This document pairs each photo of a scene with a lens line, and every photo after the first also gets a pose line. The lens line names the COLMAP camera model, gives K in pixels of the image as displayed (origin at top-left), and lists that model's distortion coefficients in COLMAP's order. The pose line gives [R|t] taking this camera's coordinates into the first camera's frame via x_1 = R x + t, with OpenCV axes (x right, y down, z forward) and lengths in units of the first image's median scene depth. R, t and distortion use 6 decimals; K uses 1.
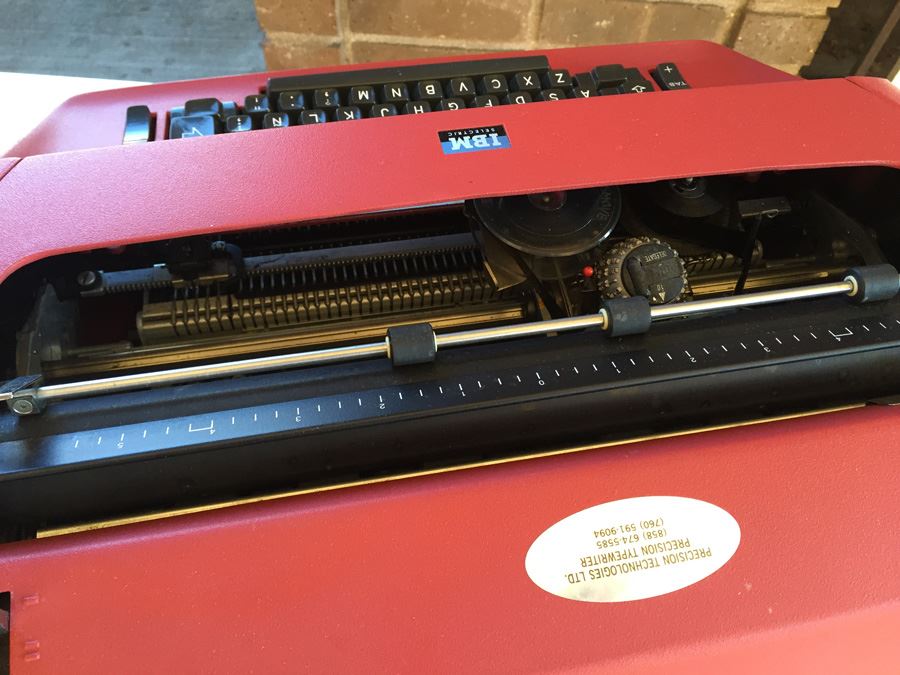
lens RADIAL K [[776.7, 0, 446.3], [0, 776.7, 334.3], [0, 0, 1]] dist [0.087308, -0.146843]
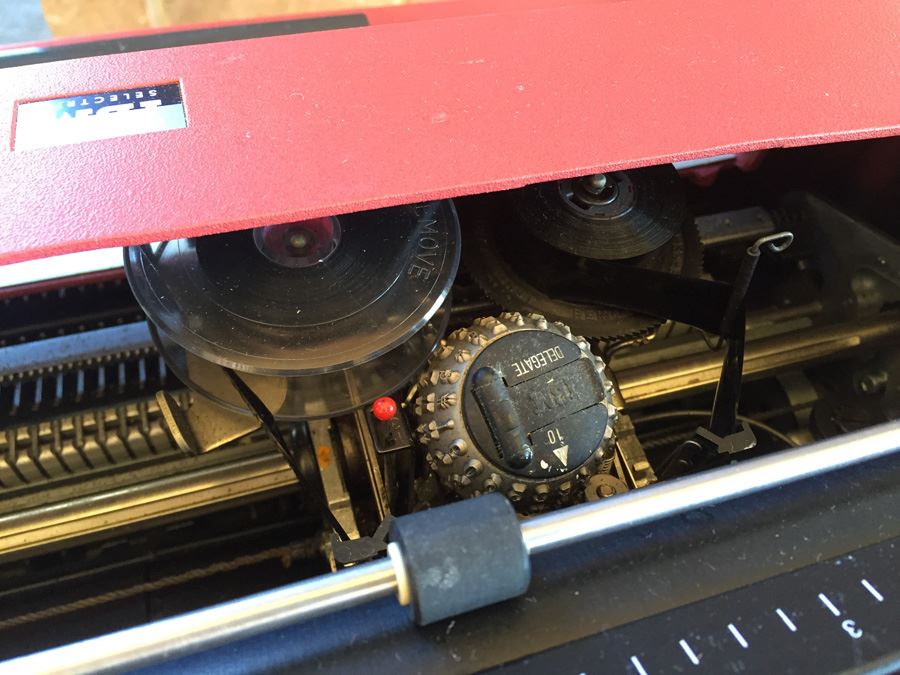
lens RADIAL K [[808.0, 0, 450.0], [0, 808.0, 337.5], [0, 0, 1]] dist [0.069703, -0.157581]
pose [[0.992064, -0.079625, 0.097305, 0.173285], [0.083929, 0.995630, -0.040959, -0.095202], [-0.093618, 0.048801, 0.994411, 0.551017]]
